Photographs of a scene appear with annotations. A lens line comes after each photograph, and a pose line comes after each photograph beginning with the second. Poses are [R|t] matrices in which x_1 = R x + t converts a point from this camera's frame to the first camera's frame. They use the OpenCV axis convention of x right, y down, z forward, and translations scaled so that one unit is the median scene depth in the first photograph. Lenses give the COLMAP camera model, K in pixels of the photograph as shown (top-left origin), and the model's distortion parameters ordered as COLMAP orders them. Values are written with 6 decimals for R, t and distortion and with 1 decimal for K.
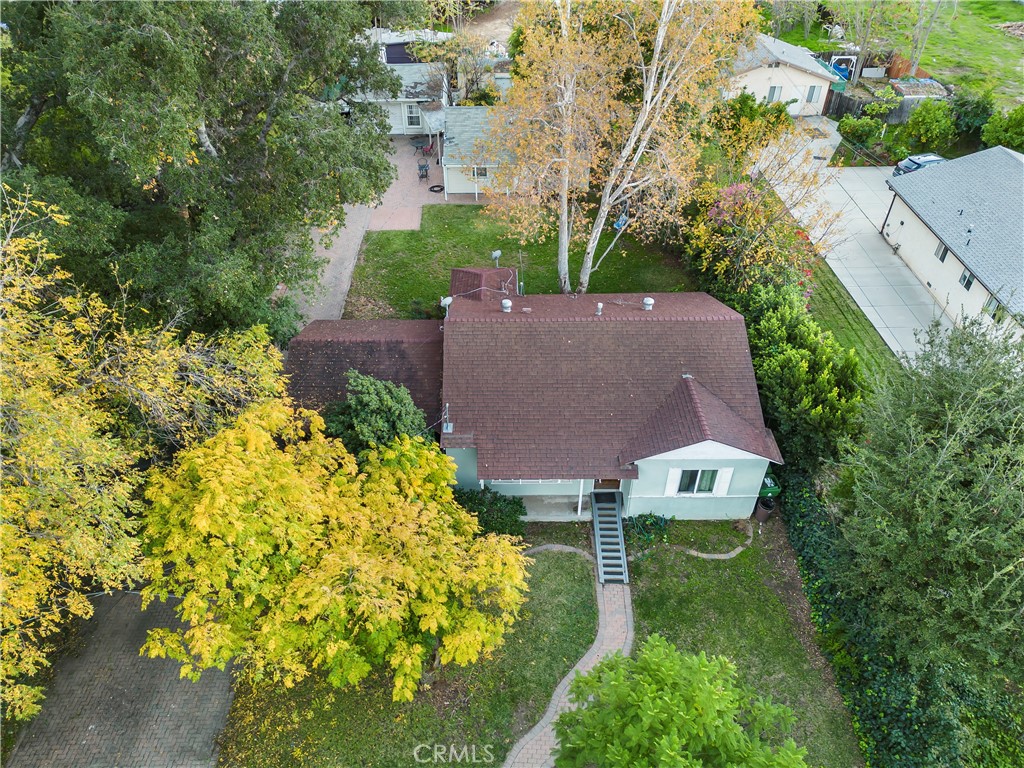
lens RADIAL K [[716.5, 0, 509.2], [0, 716.5, 389.6], [0, 0, 1]] dist [0.068665, -0.044741]
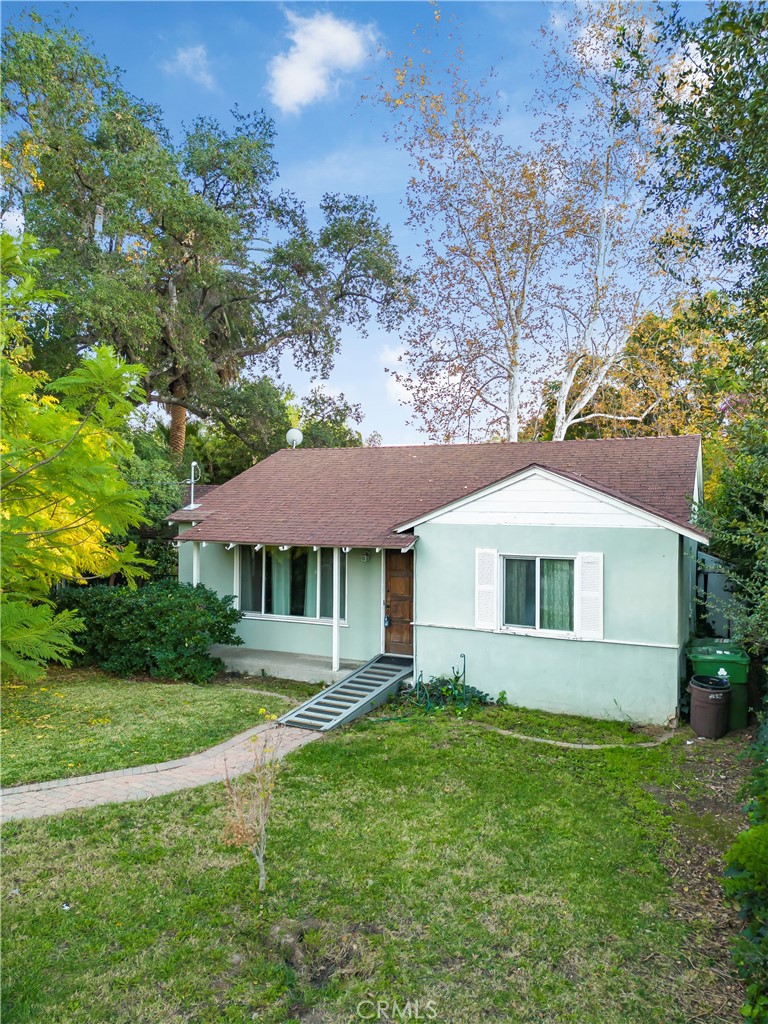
lens RADIAL K [[716.5, 0, 383.6], [0, 716.5, 512.4], [0, 0, 1]] dist [0.068665, -0.044741]
pose [[0.892923, 0.003274, -0.450198, 0.298990], [-0.293681, 0.762158, -0.576945, 0.309078], [0.341233, 0.647383, 0.681510, 0.454337]]
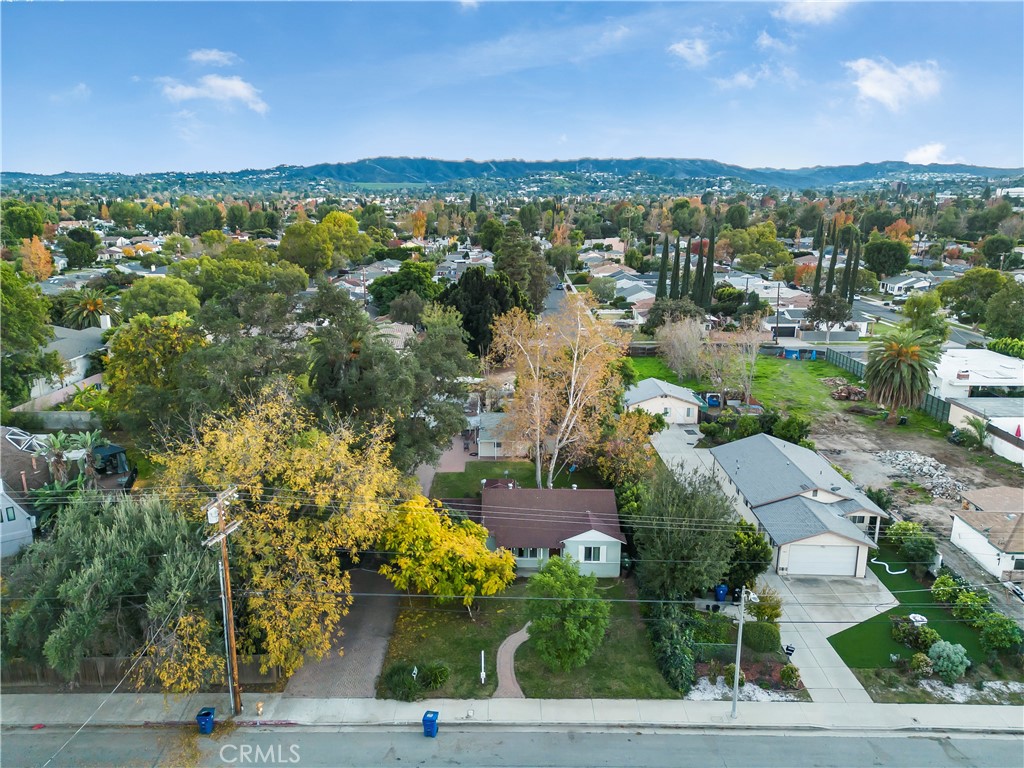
lens RADIAL K [[716.5, 0, 512.3], [0, 716.5, 383.3], [0, 0, 1]] dist [0.068665, -0.044741]
pose [[0.999882, 0.007494, -0.013437, 0.027021], [-0.012600, 0.900030, -0.435645, 0.490170], [0.008829, 0.435763, 0.900018, -0.991196]]
